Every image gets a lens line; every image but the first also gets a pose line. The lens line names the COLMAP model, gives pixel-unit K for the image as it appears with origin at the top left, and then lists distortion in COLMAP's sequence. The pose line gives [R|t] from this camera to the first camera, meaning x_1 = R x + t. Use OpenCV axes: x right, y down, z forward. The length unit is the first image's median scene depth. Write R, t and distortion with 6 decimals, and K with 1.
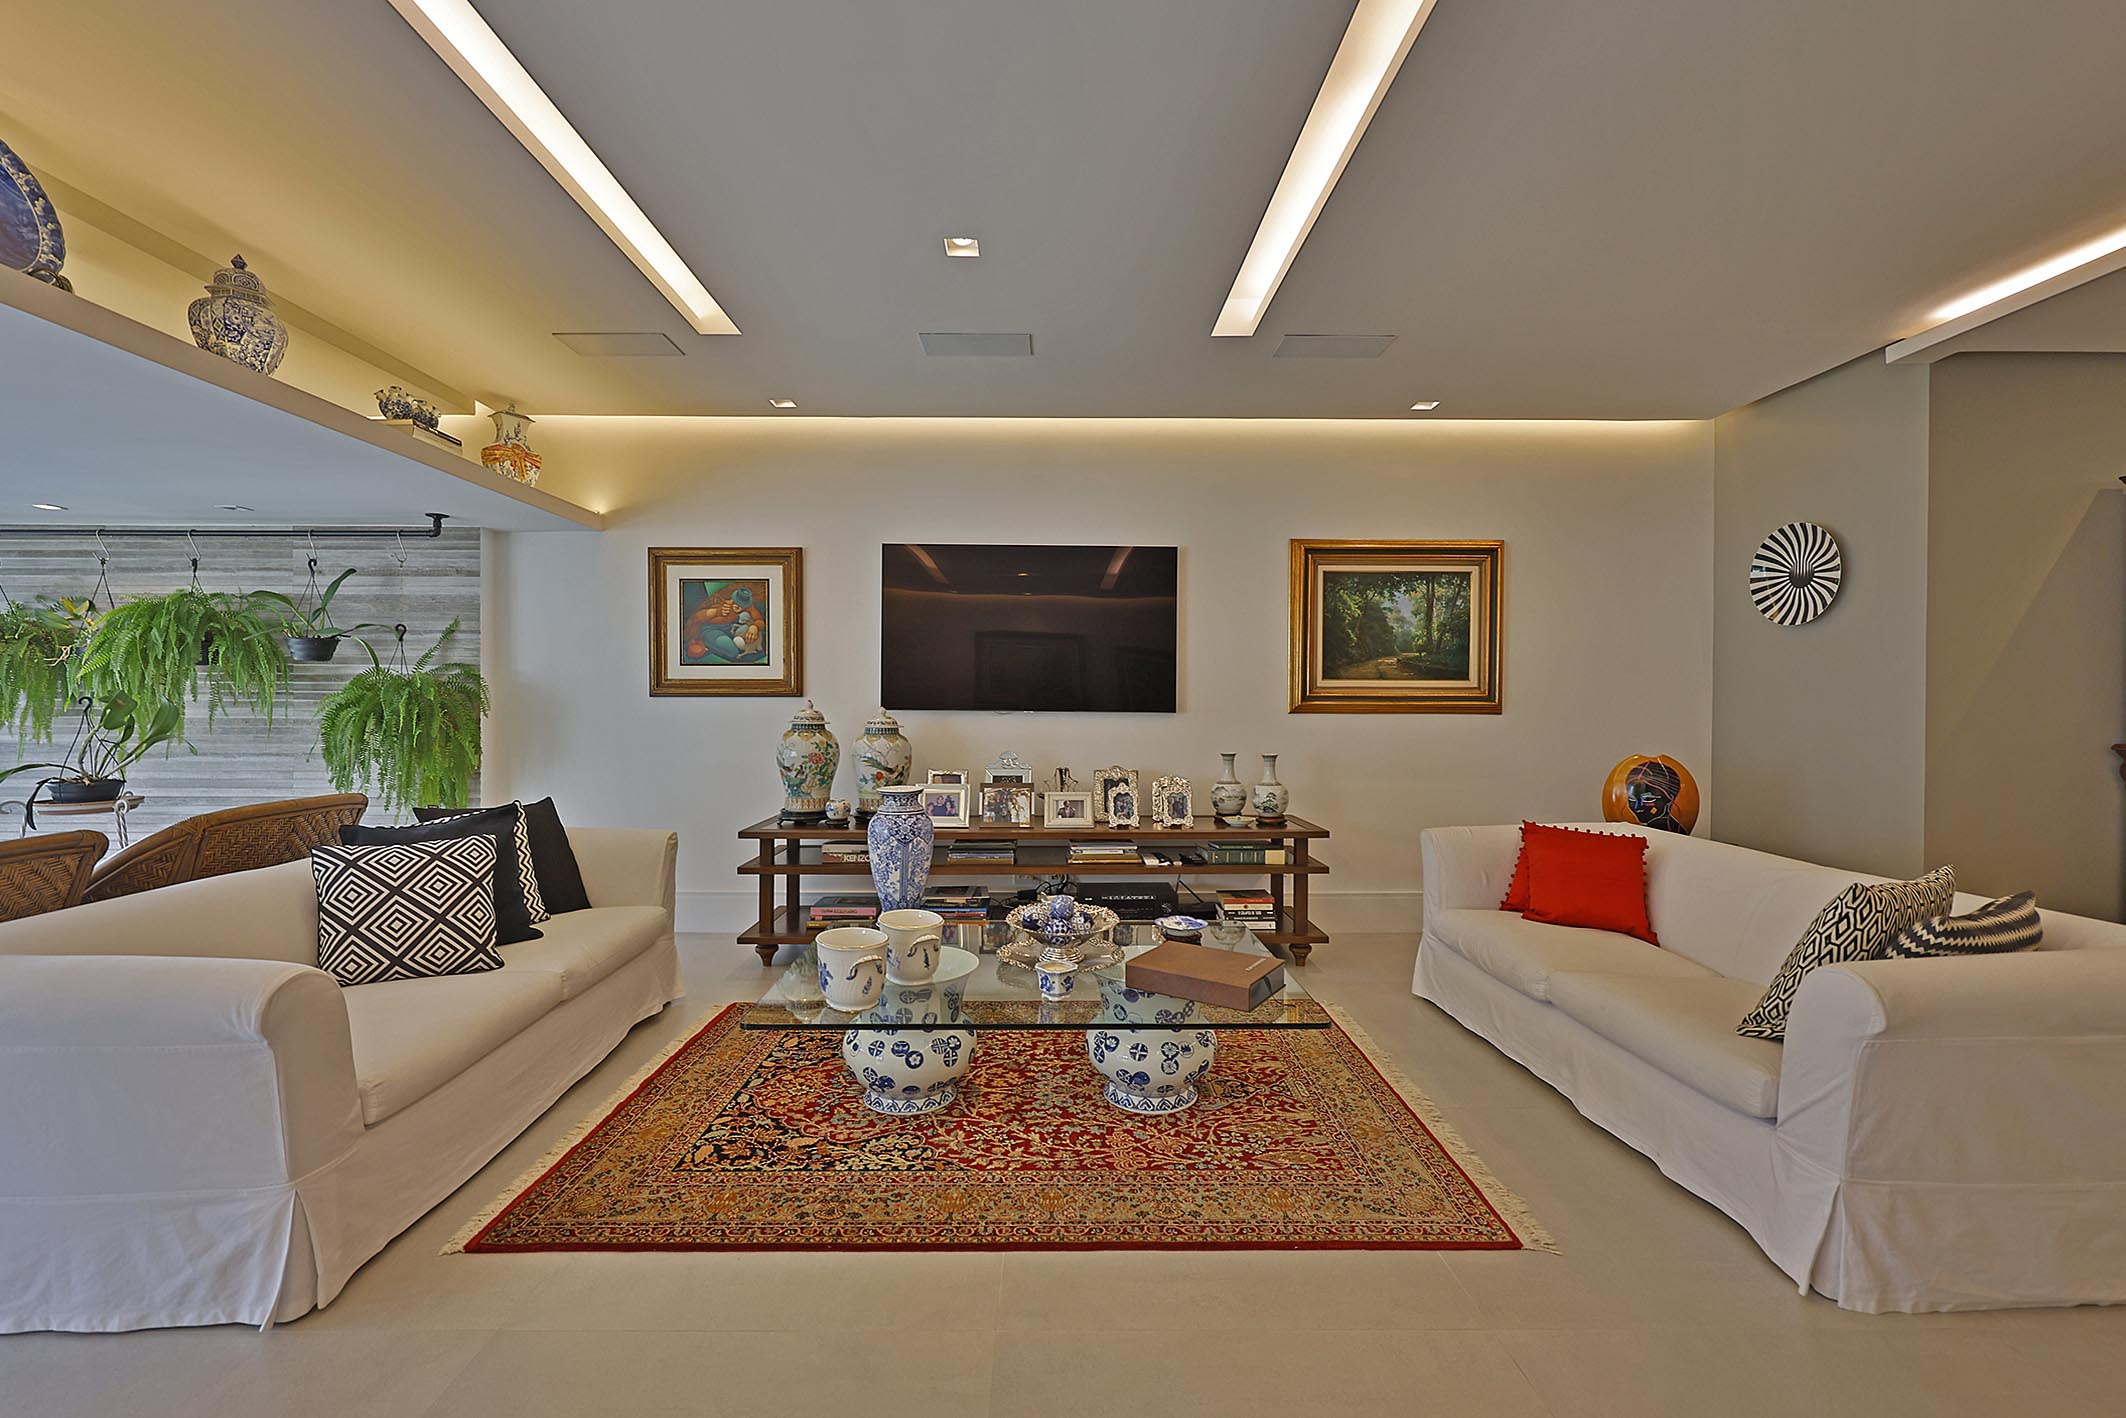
lens RADIAL K [[909.6, 0, 1057.4], [0, 909.6, 709.4], [0, 0, 1]] dist [-0.001867, 0.000314]
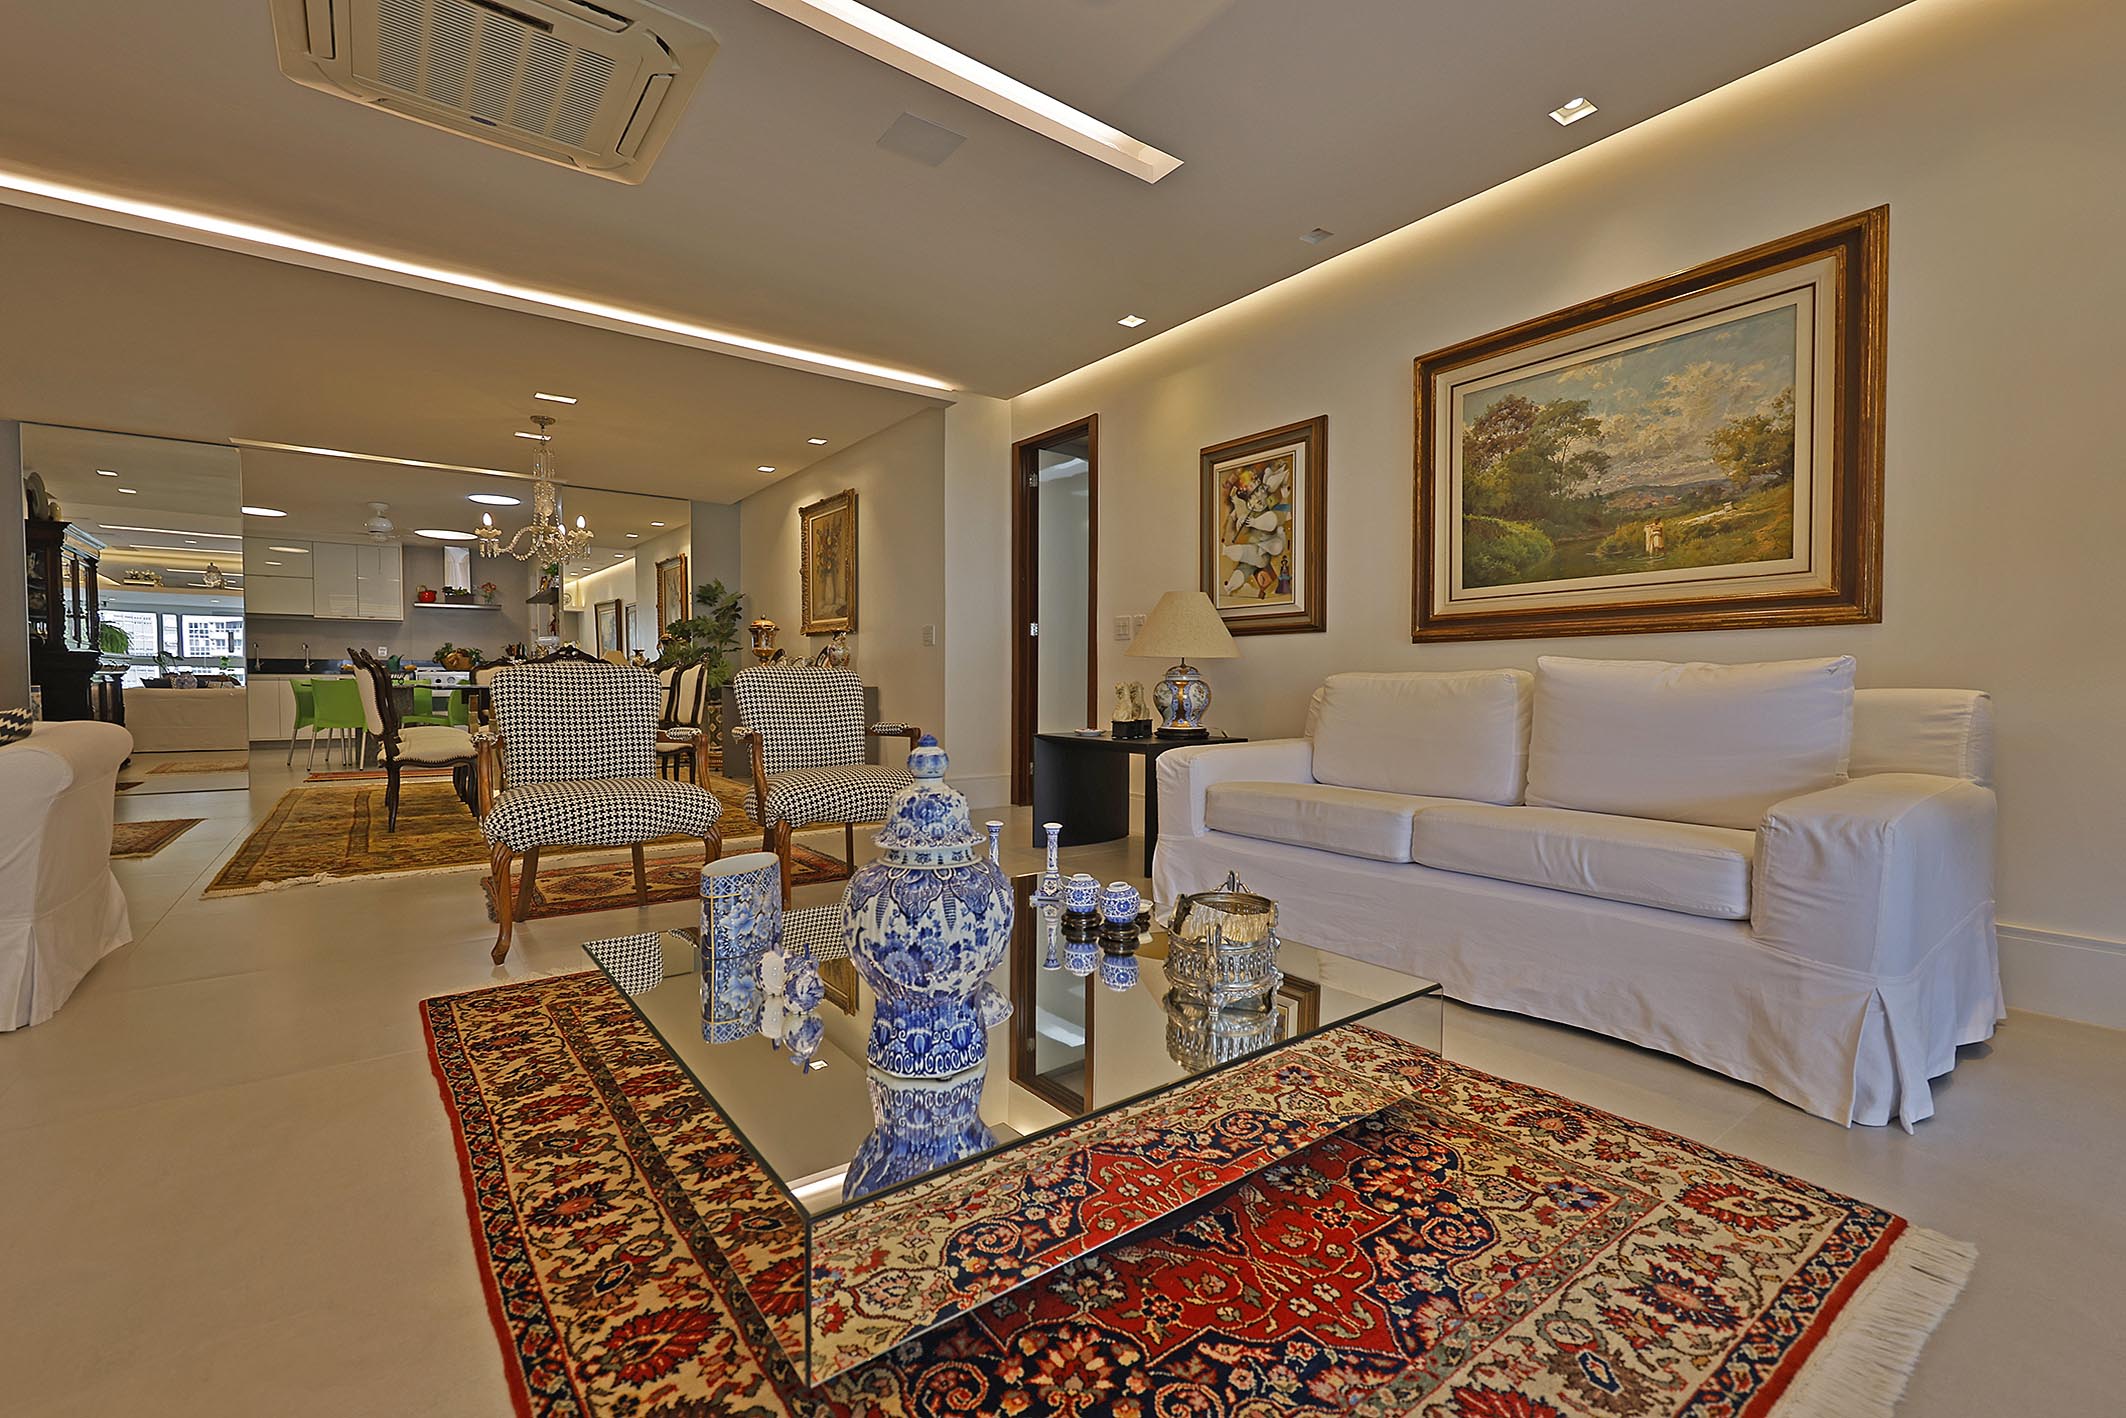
lens RADIAL K [[909.6, 0, 1059.1], [0, 909.6, 710.1], [0, 0, 1]] dist [-0.001867, 0.000314]
pose [[-0.593115, -0.030703, 0.804532, -0.359181], [0.001365, 0.999233, 0.039140, 0.073894], [-0.805116, 0.024313, -0.592618, 0.236501]]
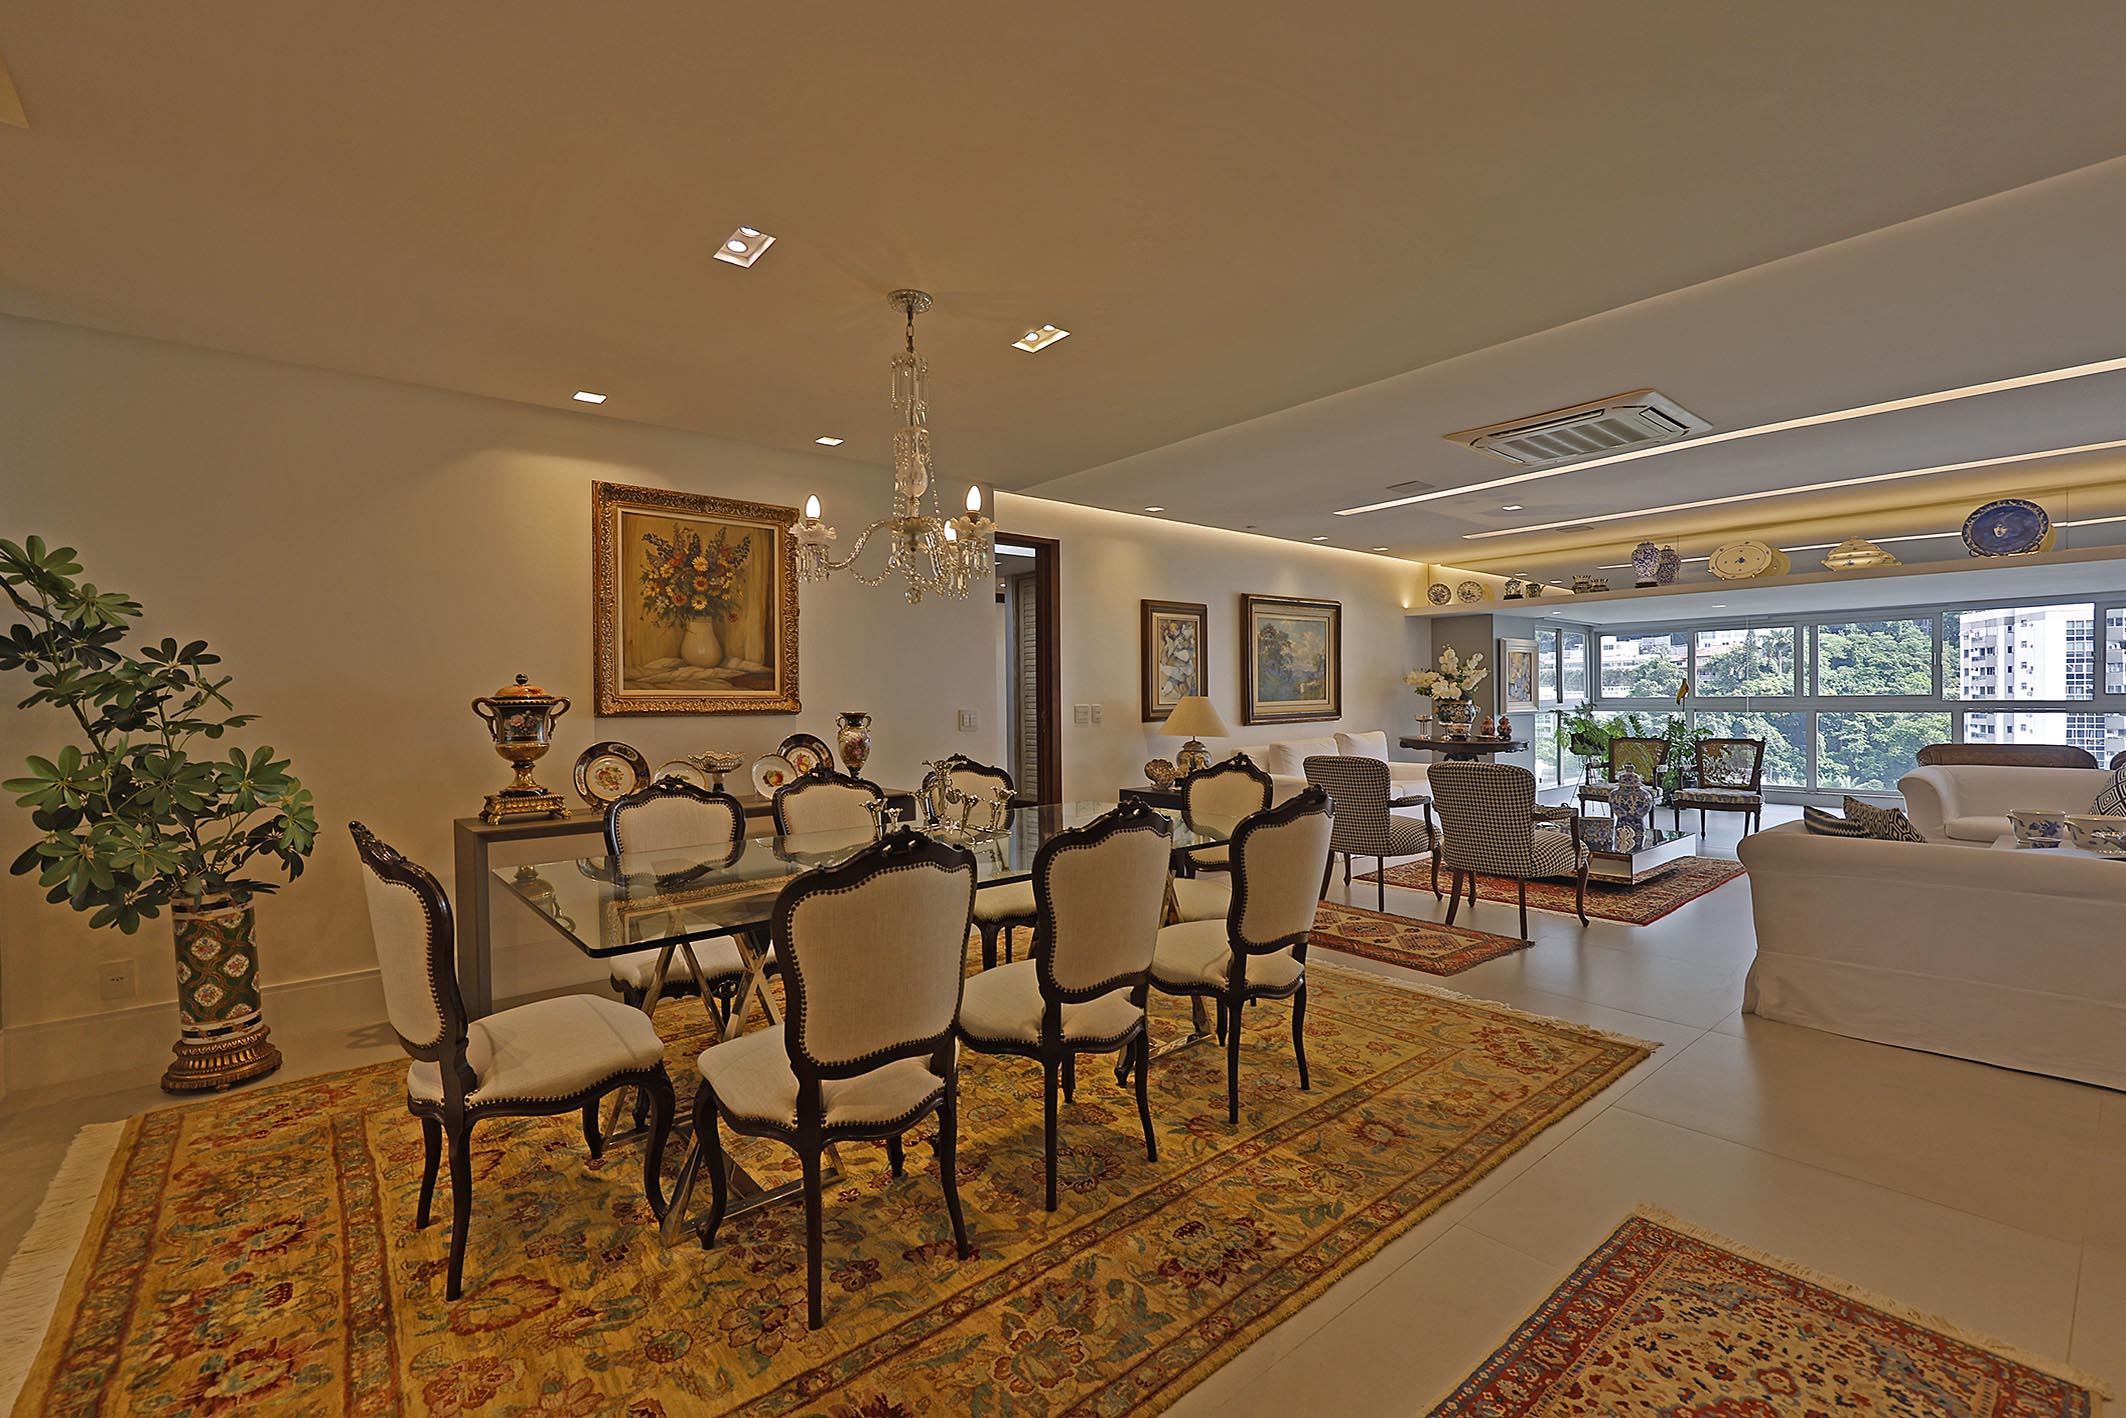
lens RADIAL K [[909.6, 0, 1067.3], [0, 909.6, 702.1], [0, 0, 1]] dist [-0.001867, 0.000314]
pose [[-0.767546, 0.010458, -0.640908, 1.456152], [0.005371, 0.999937, 0.009884, -0.016707], [0.640971, 0.004144, -0.767554, 0.610475]]
